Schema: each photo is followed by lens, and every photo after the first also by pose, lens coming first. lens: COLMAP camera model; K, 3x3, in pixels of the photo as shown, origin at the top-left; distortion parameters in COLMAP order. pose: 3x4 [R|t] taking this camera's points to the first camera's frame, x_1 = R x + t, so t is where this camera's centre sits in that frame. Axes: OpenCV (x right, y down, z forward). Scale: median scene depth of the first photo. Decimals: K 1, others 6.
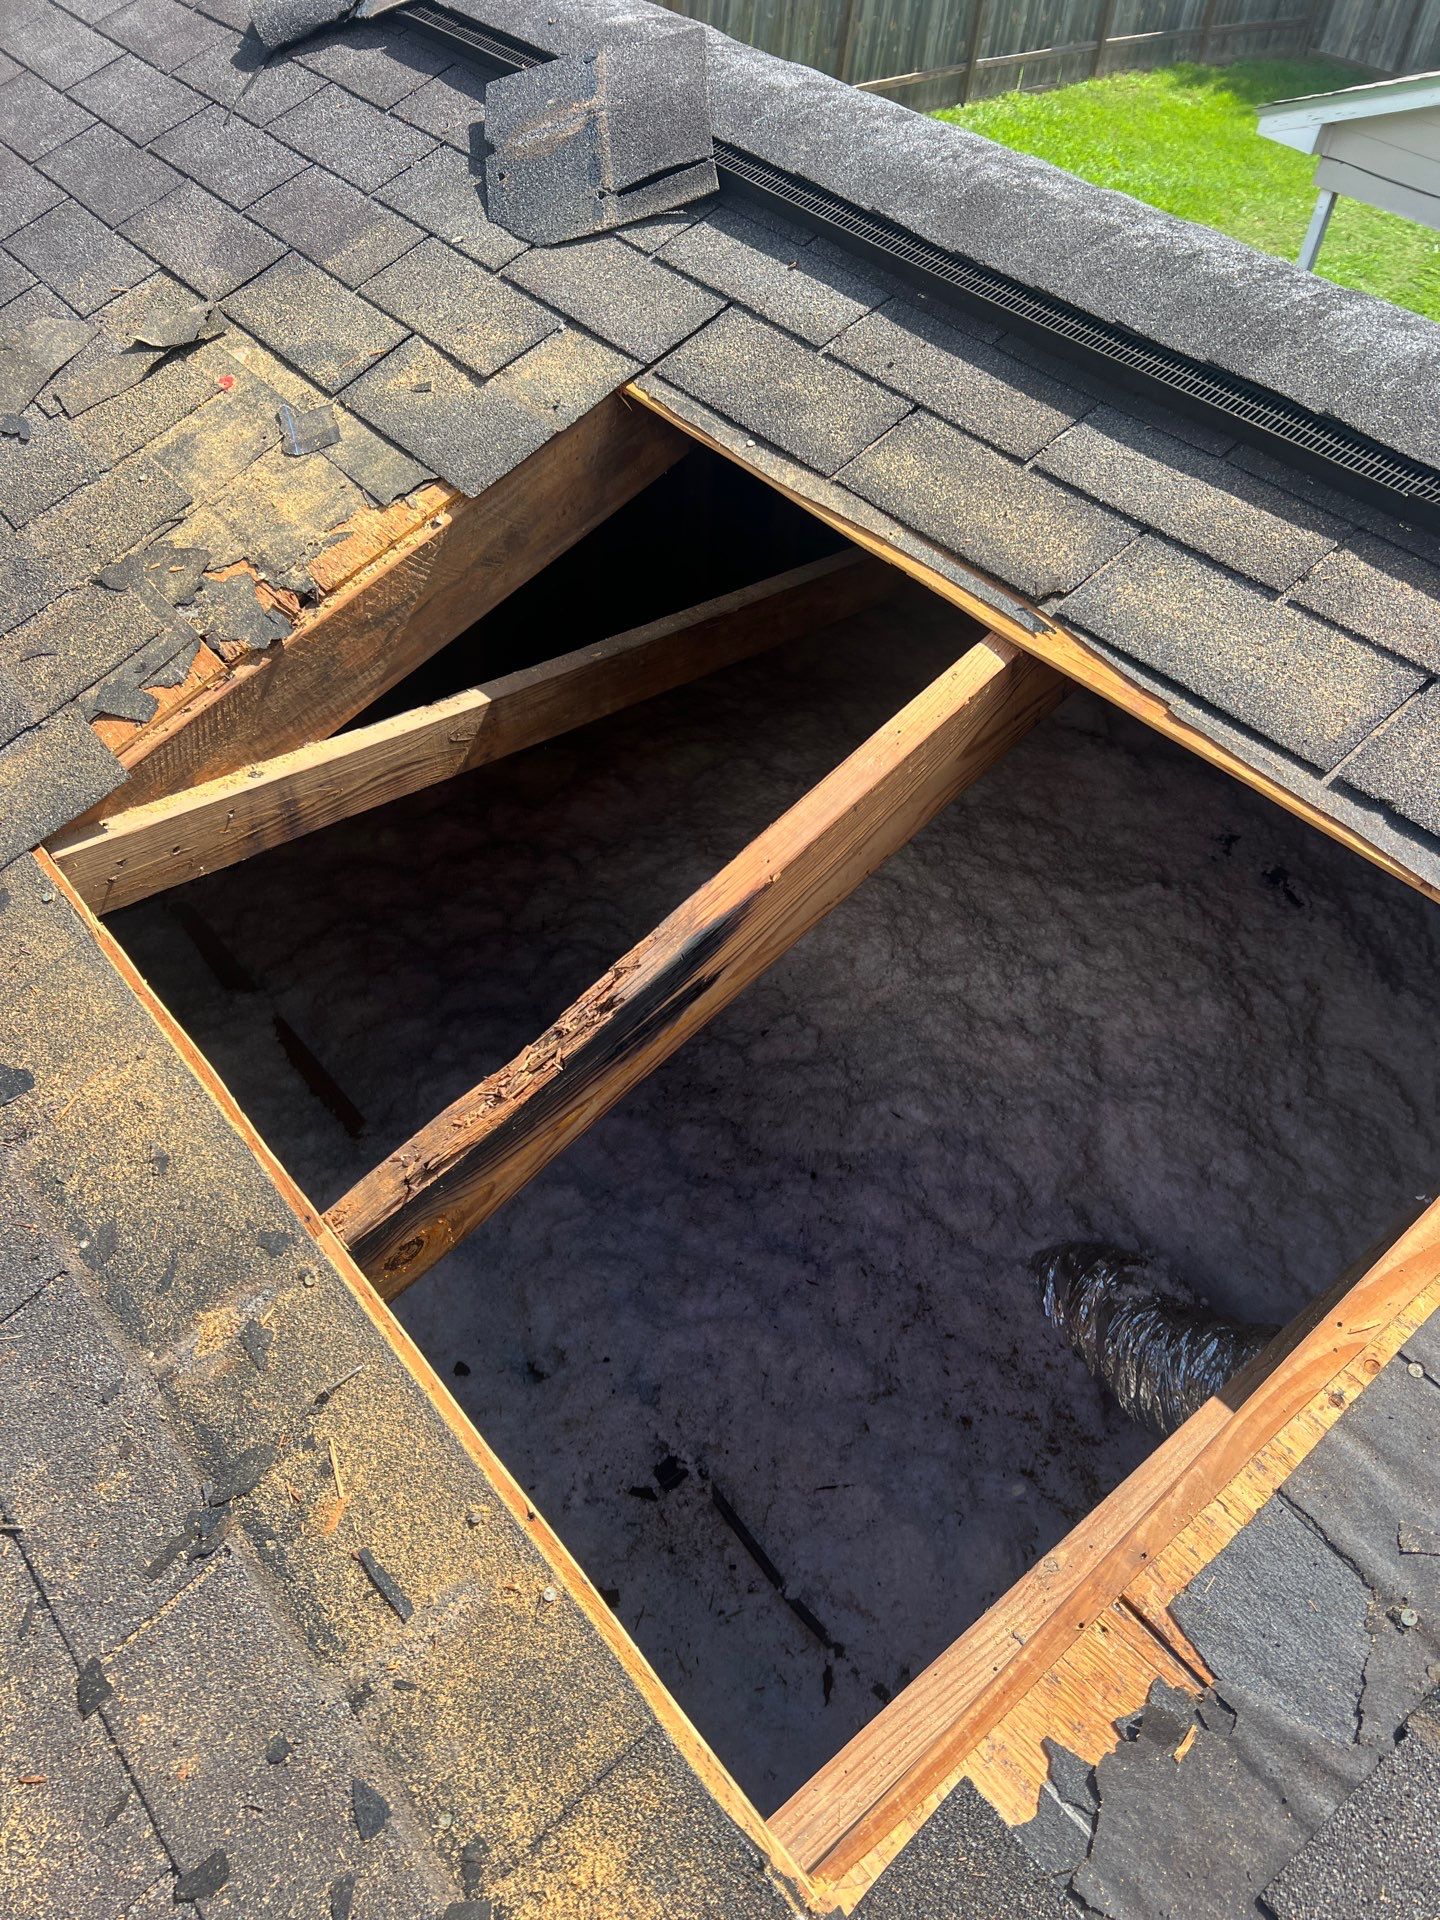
lens RADIAL K [[1512.2, 0, 720.0], [0, 1512.2, 960.0], [0, 0, 1]] dist [0.024445, -0.012472]
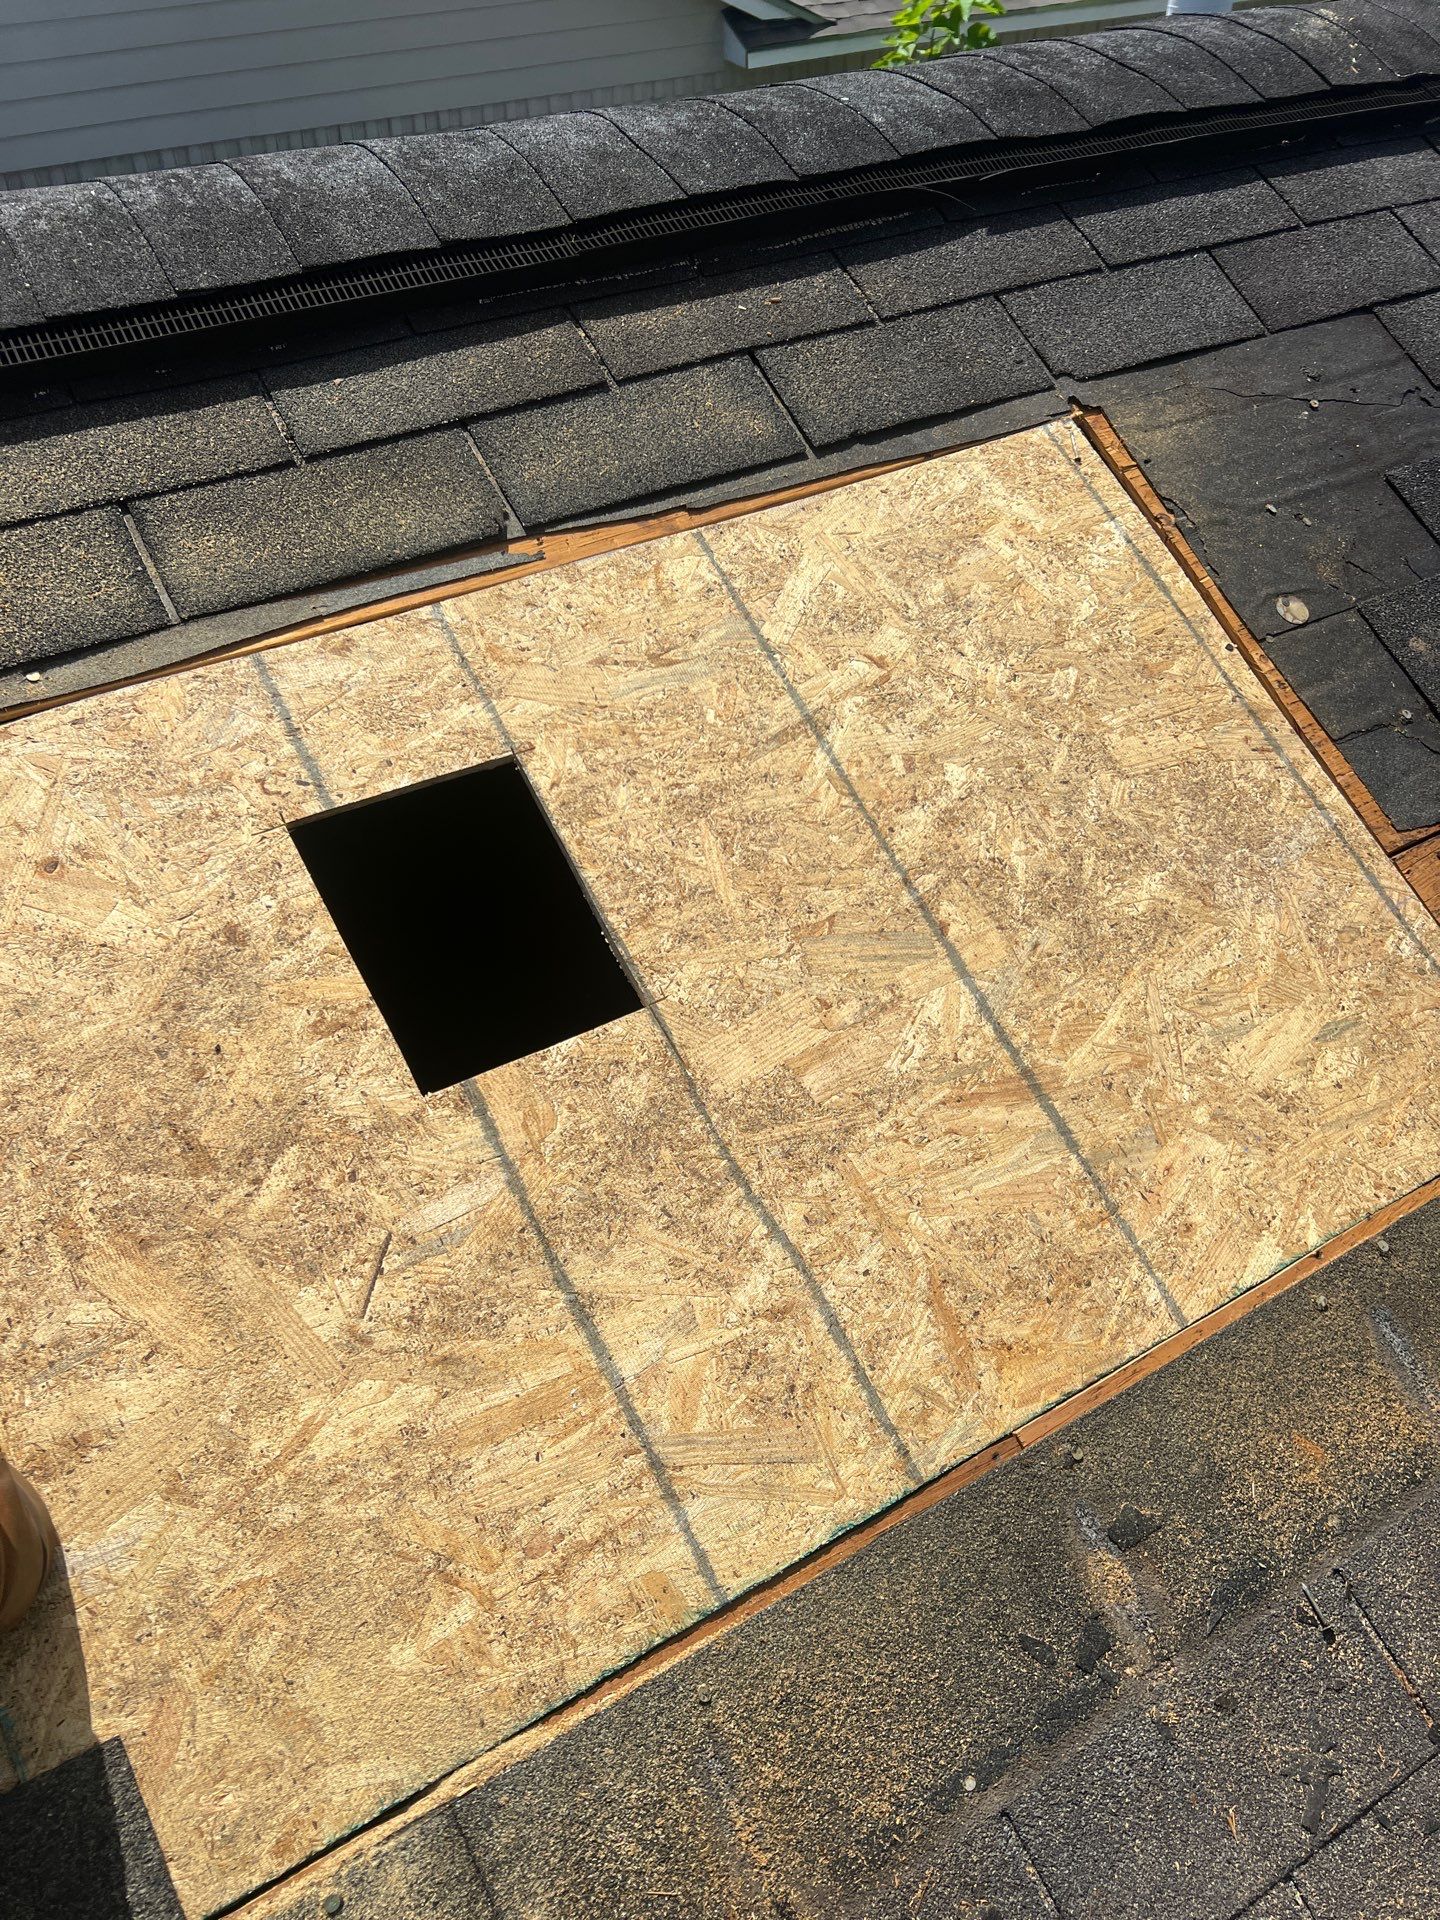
lens RADIAL K [[1512.2, 0, 720.0], [0, 1512.2, 960.0], [0, 0, 1]] dist [0.024445, -0.012472]
pose [[0.131404, -0.740778, 0.658772, -0.504605], [0.676681, 0.552663, 0.486484, -0.393456], [-0.724456, 0.381853, 0.573892, 0.400638]]
